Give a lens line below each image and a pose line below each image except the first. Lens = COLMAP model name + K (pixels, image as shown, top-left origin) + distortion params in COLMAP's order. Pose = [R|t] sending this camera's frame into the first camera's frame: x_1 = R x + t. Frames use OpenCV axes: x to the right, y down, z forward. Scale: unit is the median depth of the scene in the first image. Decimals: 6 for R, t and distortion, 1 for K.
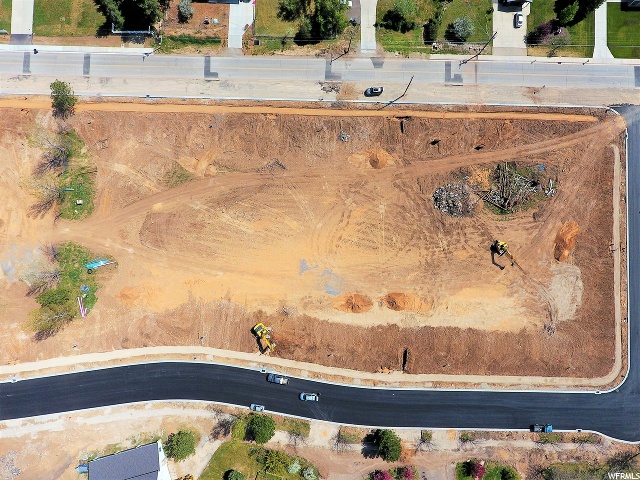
lens RADIAL K [[374.1, 0, 321.3], [0, 374.1, 242.0], [0, 0, 1]] dist [-0.006460, 0.000282]
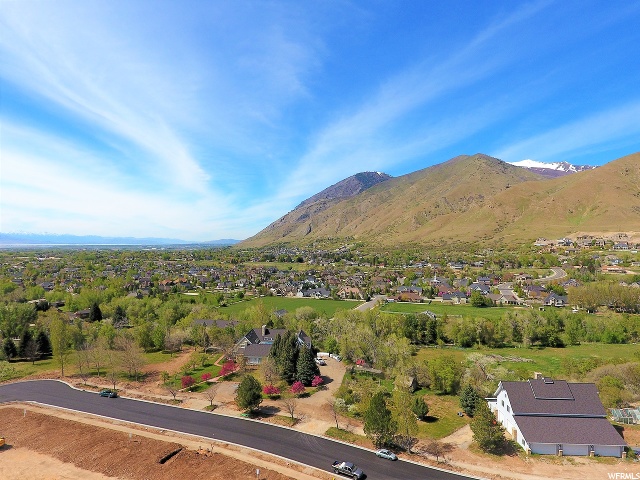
lens RADIAL K [[374.1, 0, 321.3], [0, 374.1, 242.0], [0, 0, 1]] dist [-0.006460, 0.000282]
pose [[-0.946790, 0.001462, 0.321848, -0.280515], [0.321724, 0.032416, 0.946279, -0.284833], [-0.009049, 0.999473, -0.031161, 0.607645]]
